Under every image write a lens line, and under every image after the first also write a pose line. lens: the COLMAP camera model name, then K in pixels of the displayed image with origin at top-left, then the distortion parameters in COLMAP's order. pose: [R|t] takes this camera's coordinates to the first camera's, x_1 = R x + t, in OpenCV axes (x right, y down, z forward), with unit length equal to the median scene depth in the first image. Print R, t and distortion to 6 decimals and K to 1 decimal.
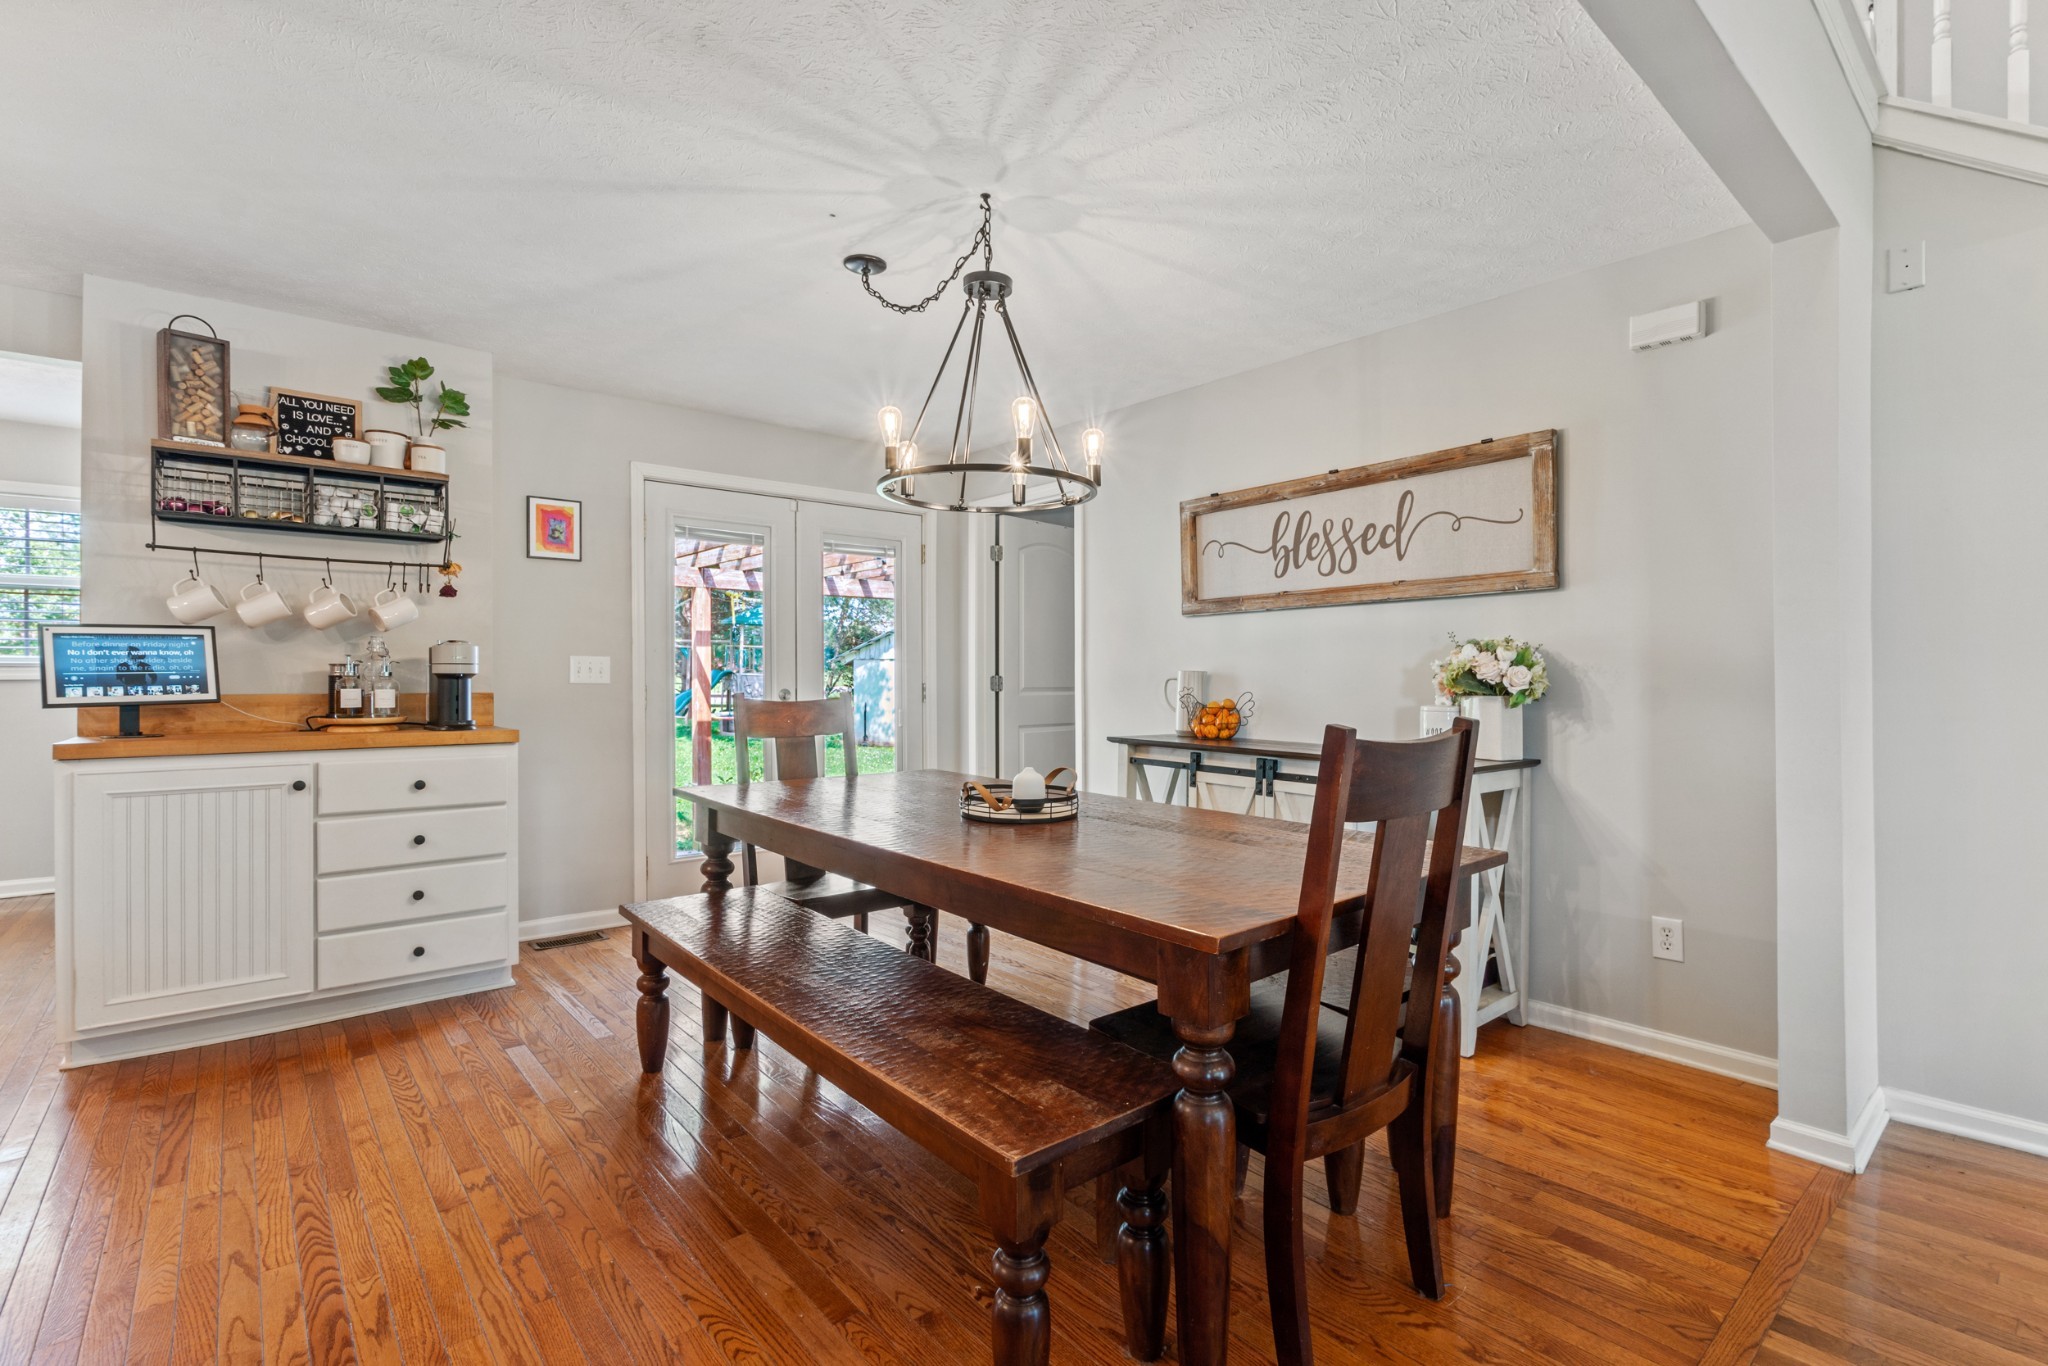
lens RADIAL K [[940.3, 0, 1038.8], [0, 940.3, 676.1], [0, 0, 1]] dist [0.000140, -0.000014]
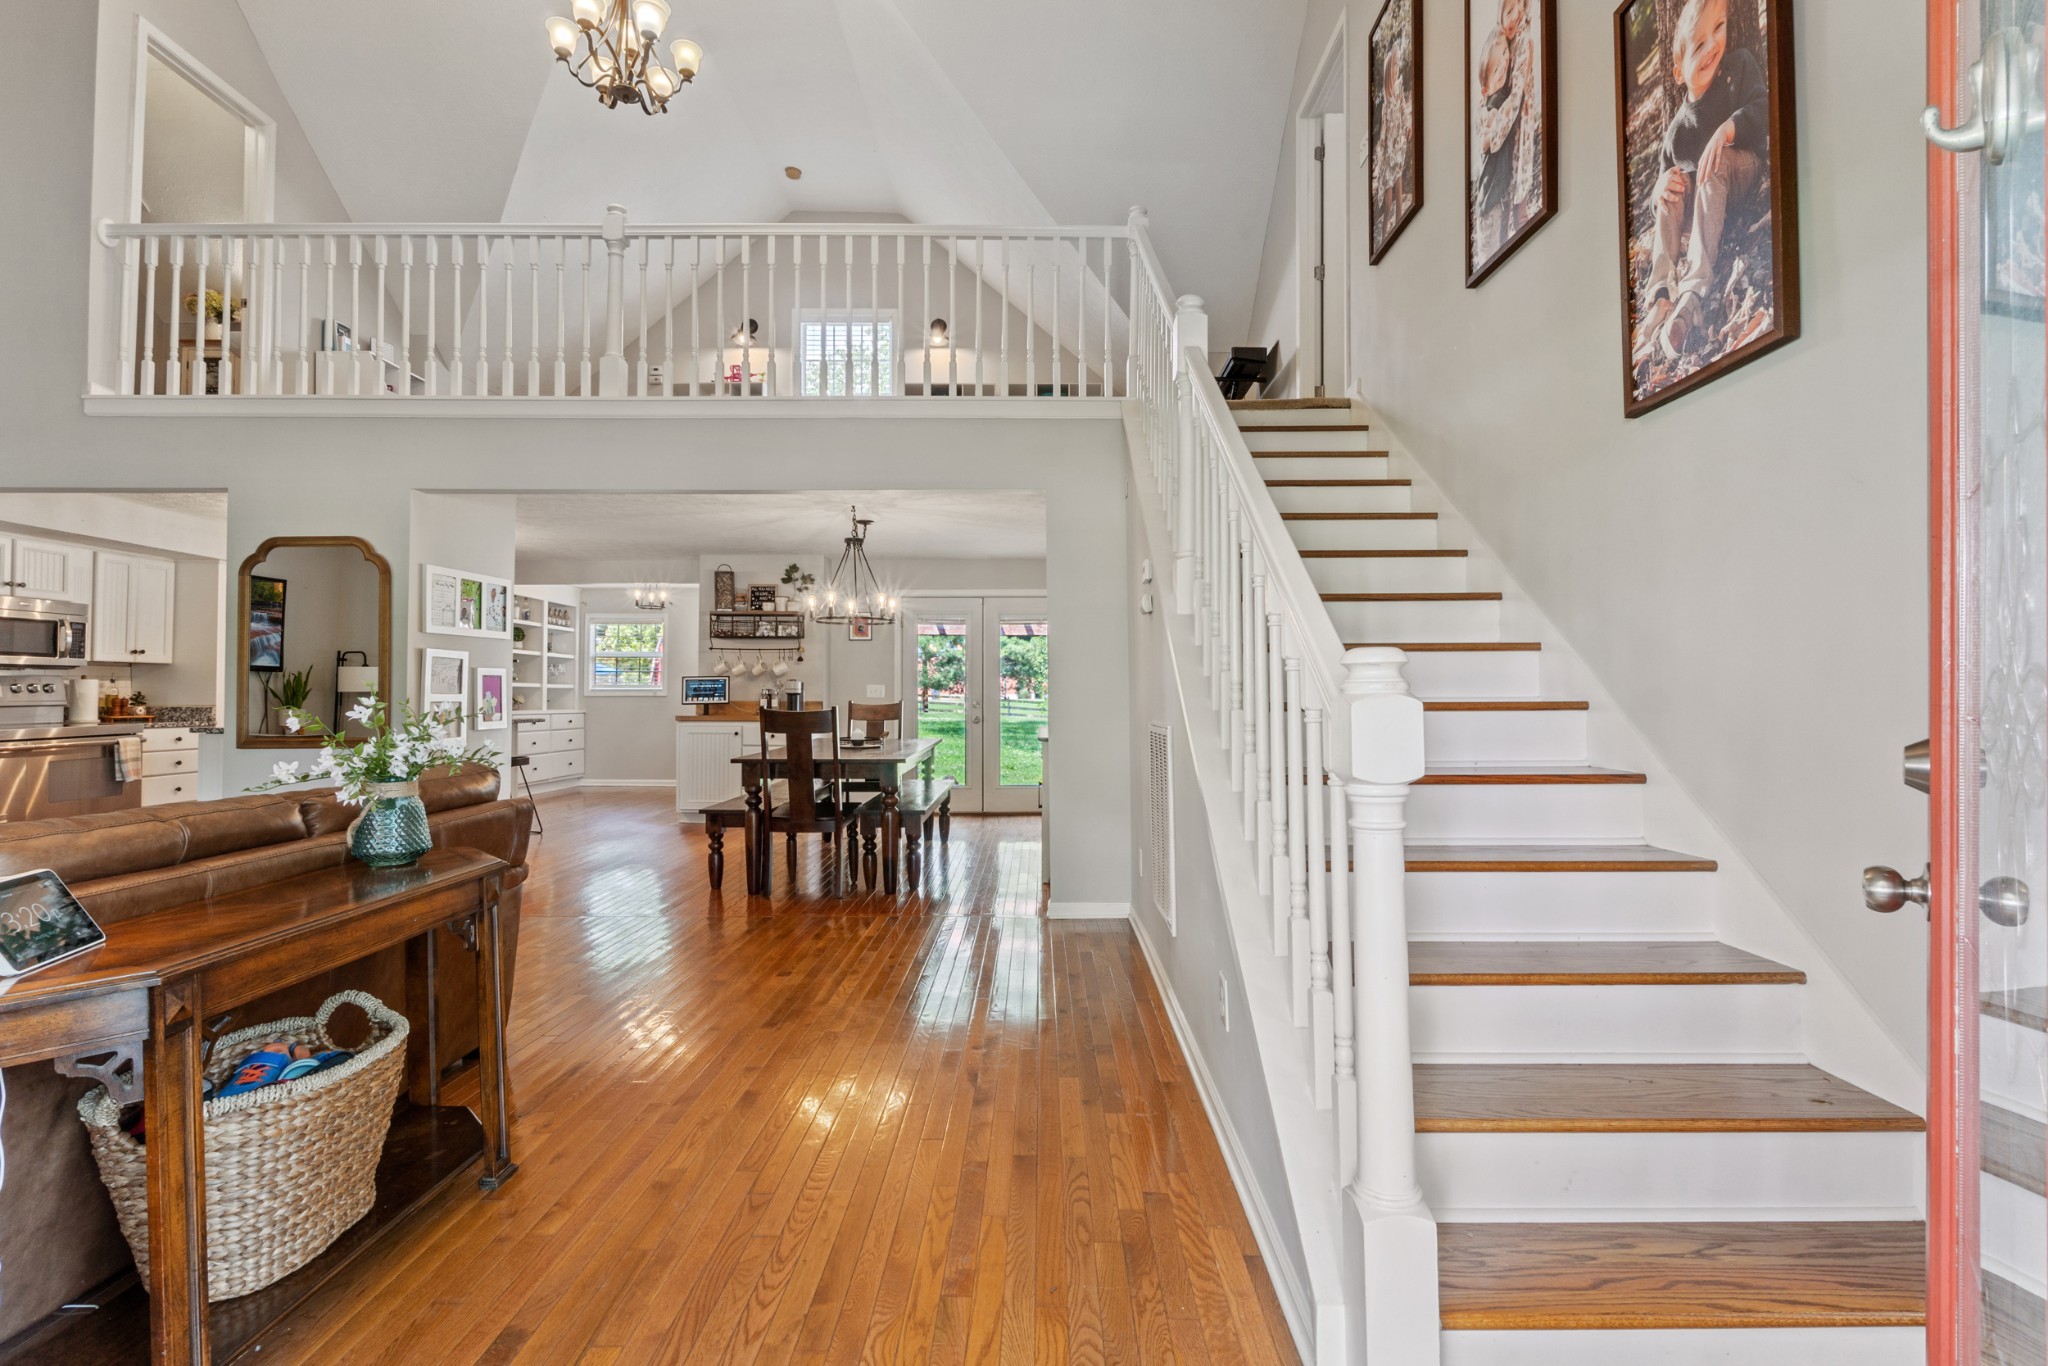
lens RADIAL K [[942.5, 0, 1041.3], [0, 942.5, 683.8], [0, 0, 1]] dist [-0.012942, 0.000300]
pose [[0.758973, -0.010493, -0.651038, 1.517400], [-0.000335, 0.999864, -0.016506, 0.014162], [0.651123, 0.012746, 0.758866, -0.464577]]
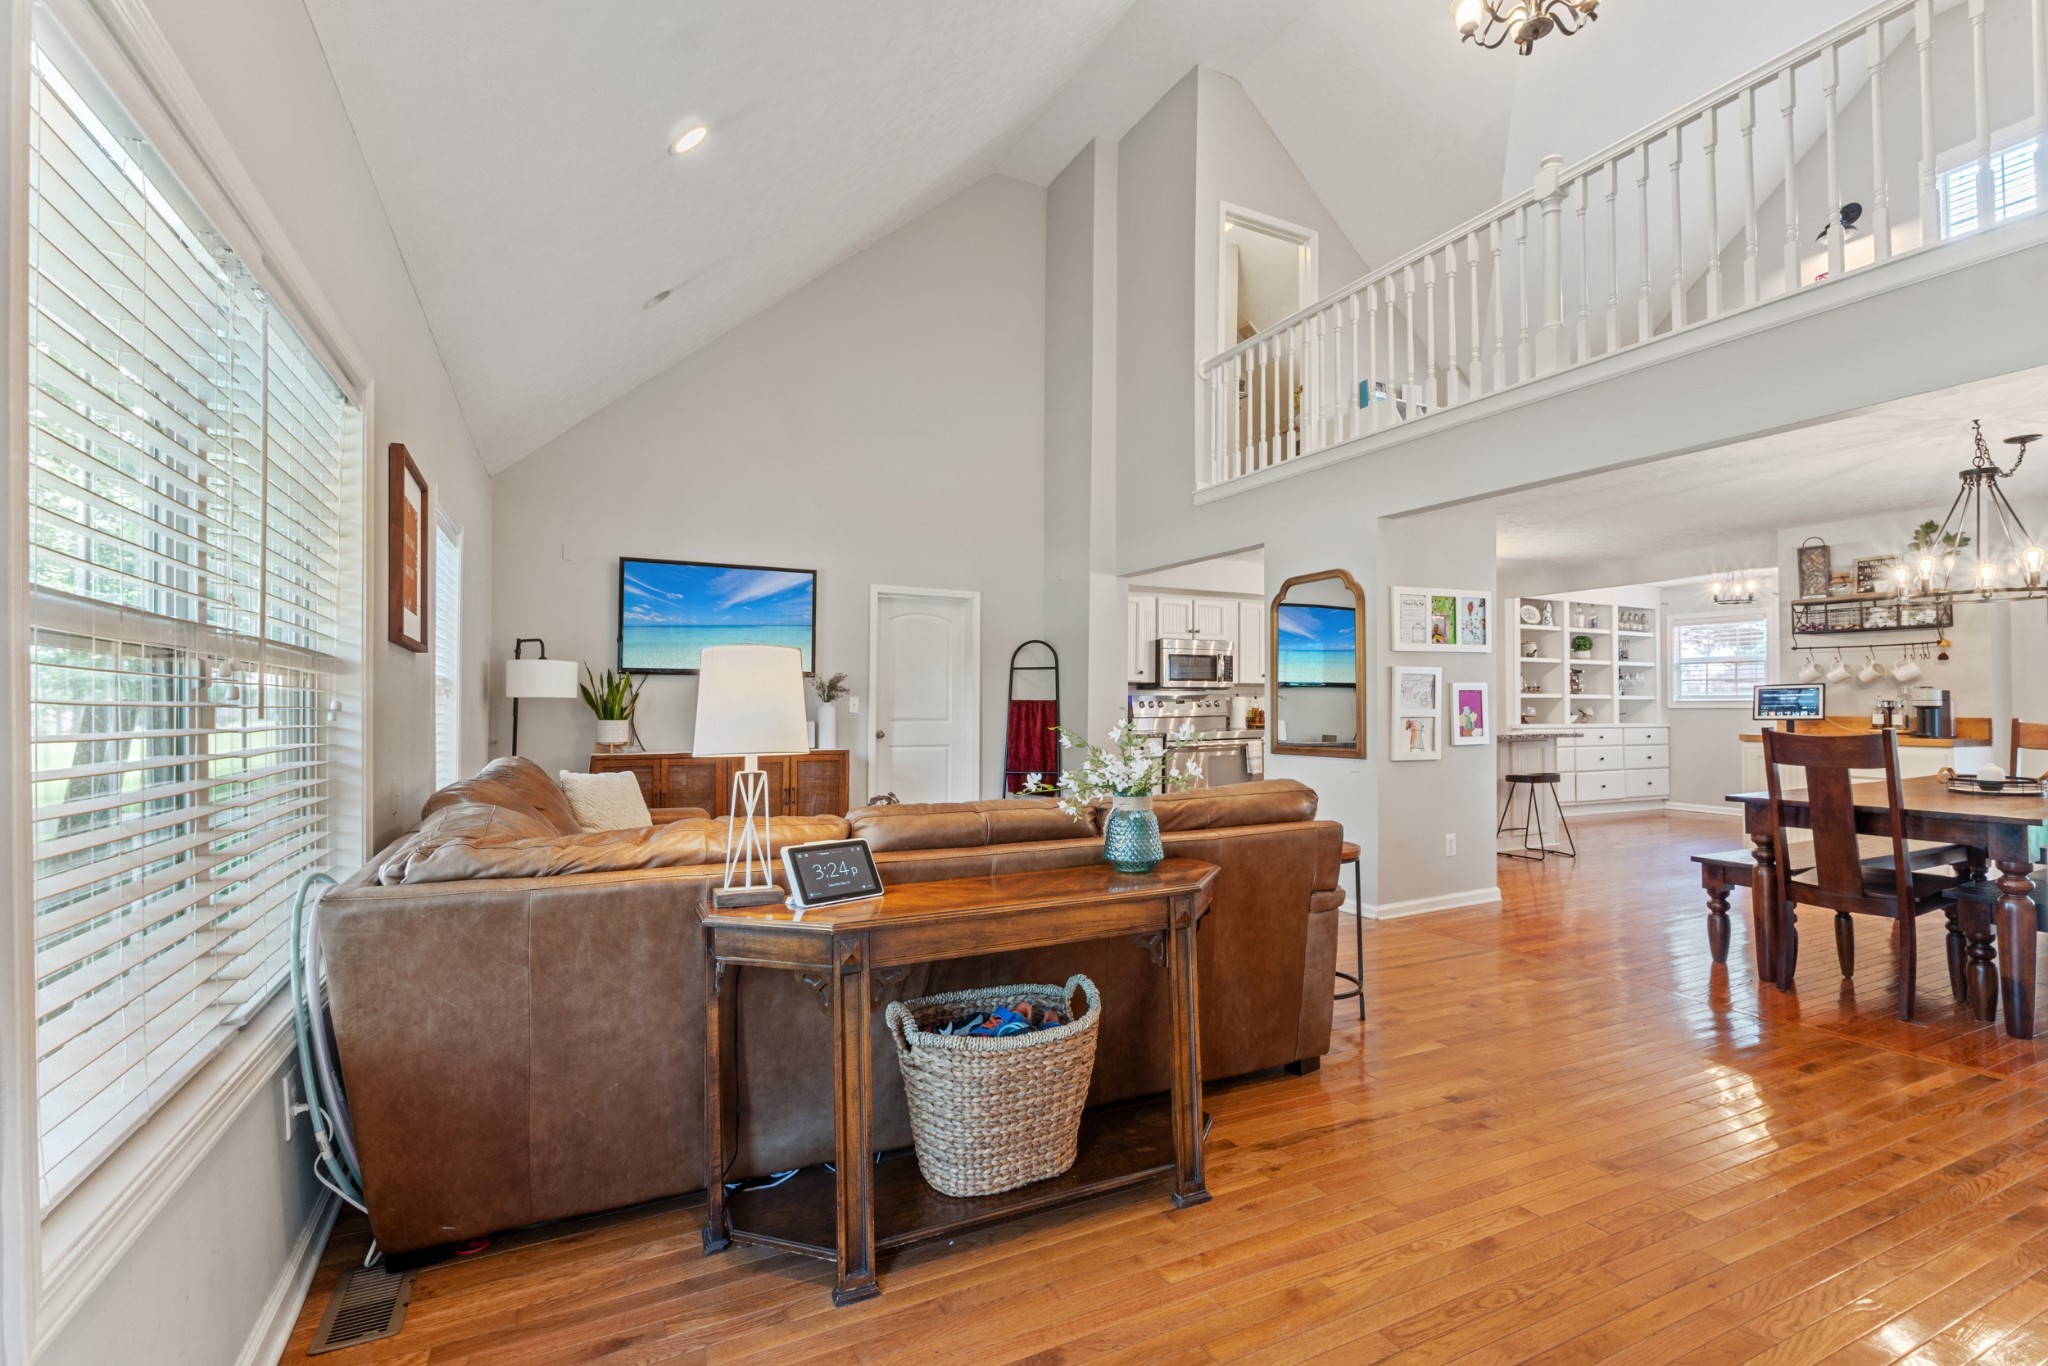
lens RADIAL K [[942.5, 0, 1041.3], [0, 942.5, 683.8], [0, 0, 1]] dist [-0.012942, 0.000300]
pose [[-0.250176, -0.024005, -0.967903, 1.475513], [-0.002624, 0.999706, -0.024116, 0.002841], [0.968197, -0.003494, -0.250166, -0.151671]]
